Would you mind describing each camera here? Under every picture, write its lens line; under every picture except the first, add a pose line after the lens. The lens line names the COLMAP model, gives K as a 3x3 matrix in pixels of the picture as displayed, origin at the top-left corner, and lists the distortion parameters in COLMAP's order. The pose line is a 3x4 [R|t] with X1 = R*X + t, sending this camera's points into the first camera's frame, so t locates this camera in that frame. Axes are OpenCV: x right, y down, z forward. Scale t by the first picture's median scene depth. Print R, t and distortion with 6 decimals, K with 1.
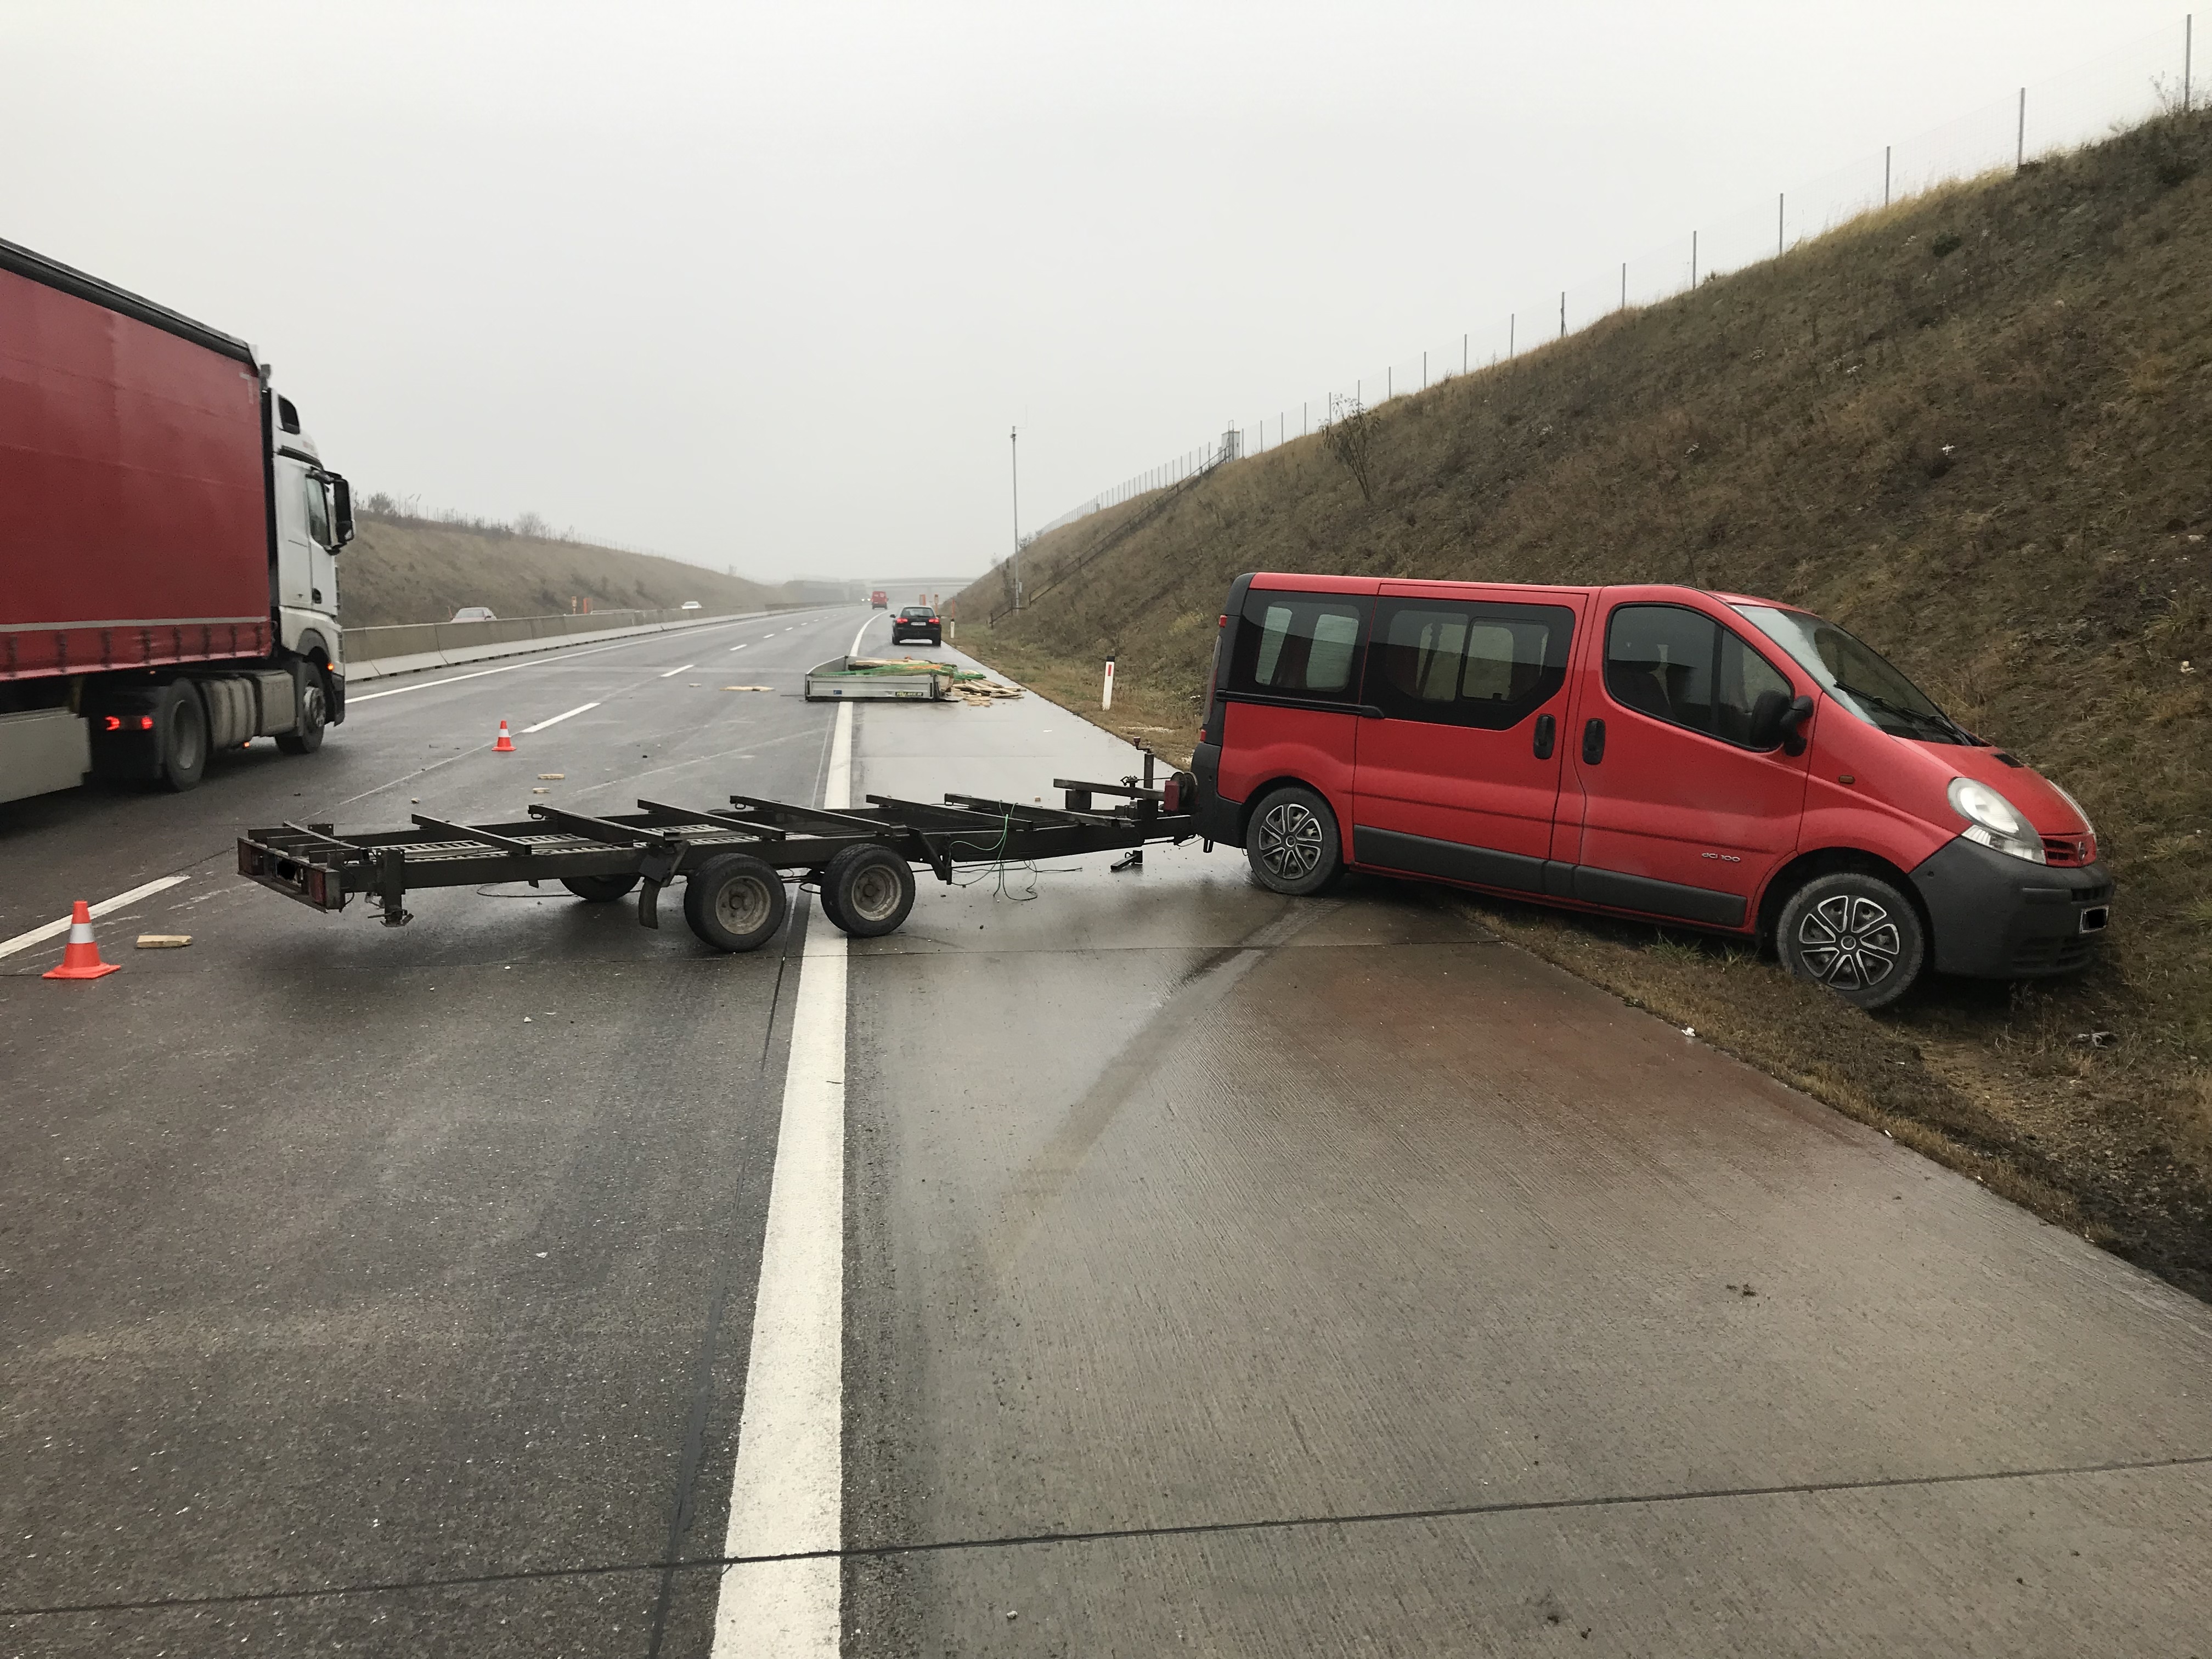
lens RADIAL K [[1805.5, 0, 1100.7], [0, 1805.5, 825.2], [0, 0, 1]] dist [0.034756, -0.036606]
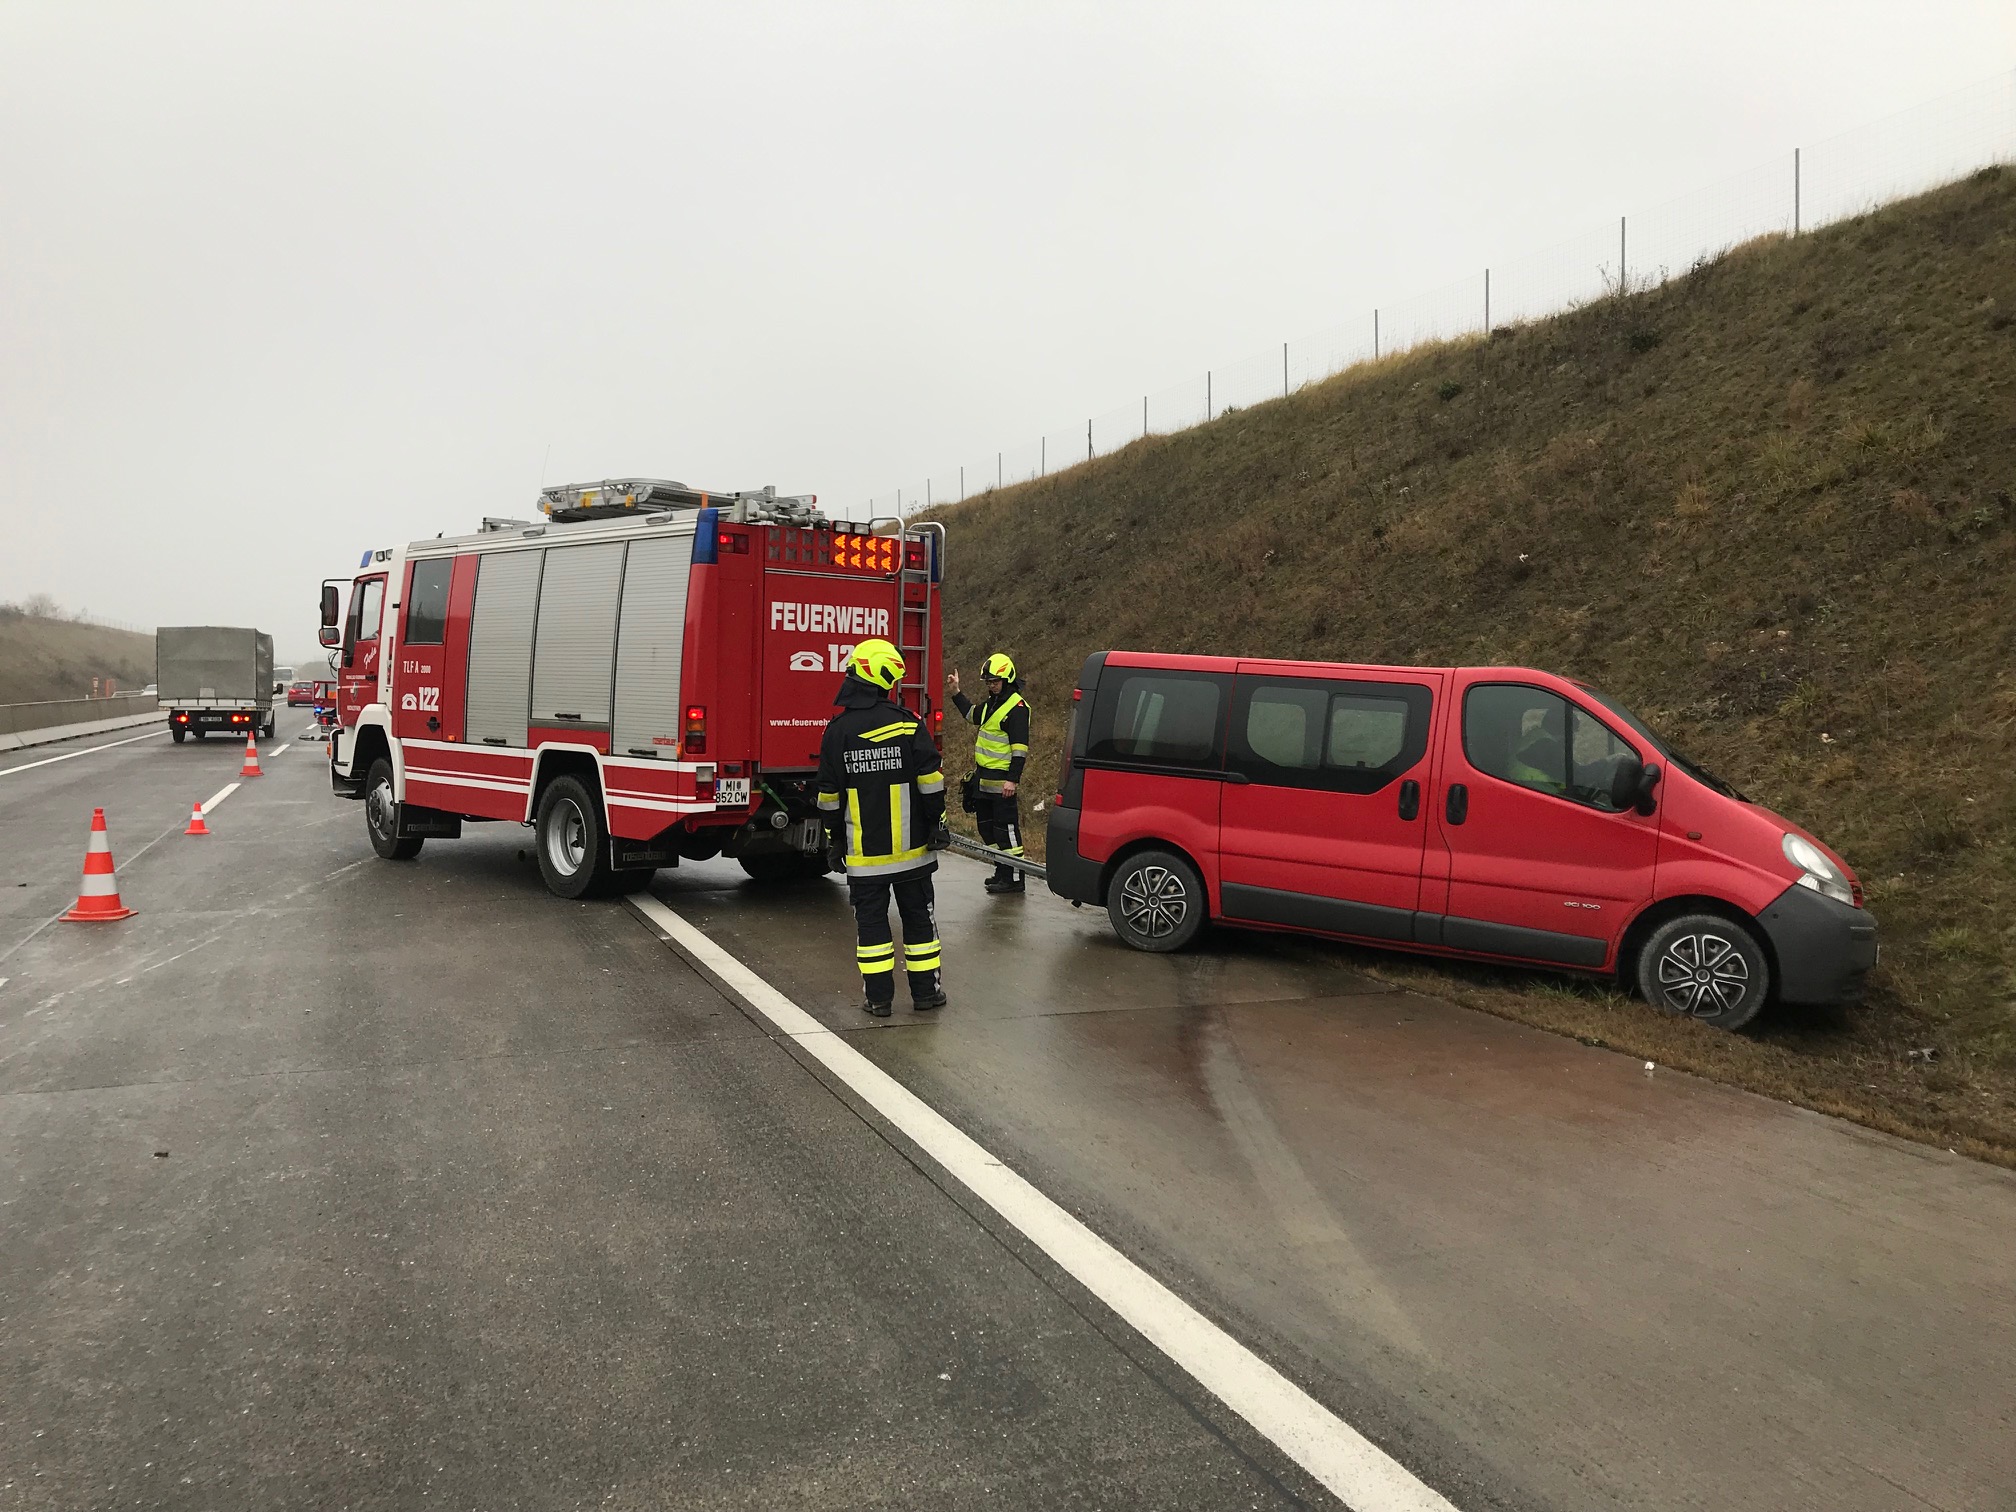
lens RADIAL K [[1645.6, 0, 1004.5], [0, 1645.6, 769.6], [0, 0, 1]] dist [0.034756, -0.036606]
pose [[0.972757, -0.008982, 0.231652, -0.196058], [0.025682, 0.997274, -0.069175, -0.004393], [-0.230399, 0.073240, 0.970336, 0.067302]]
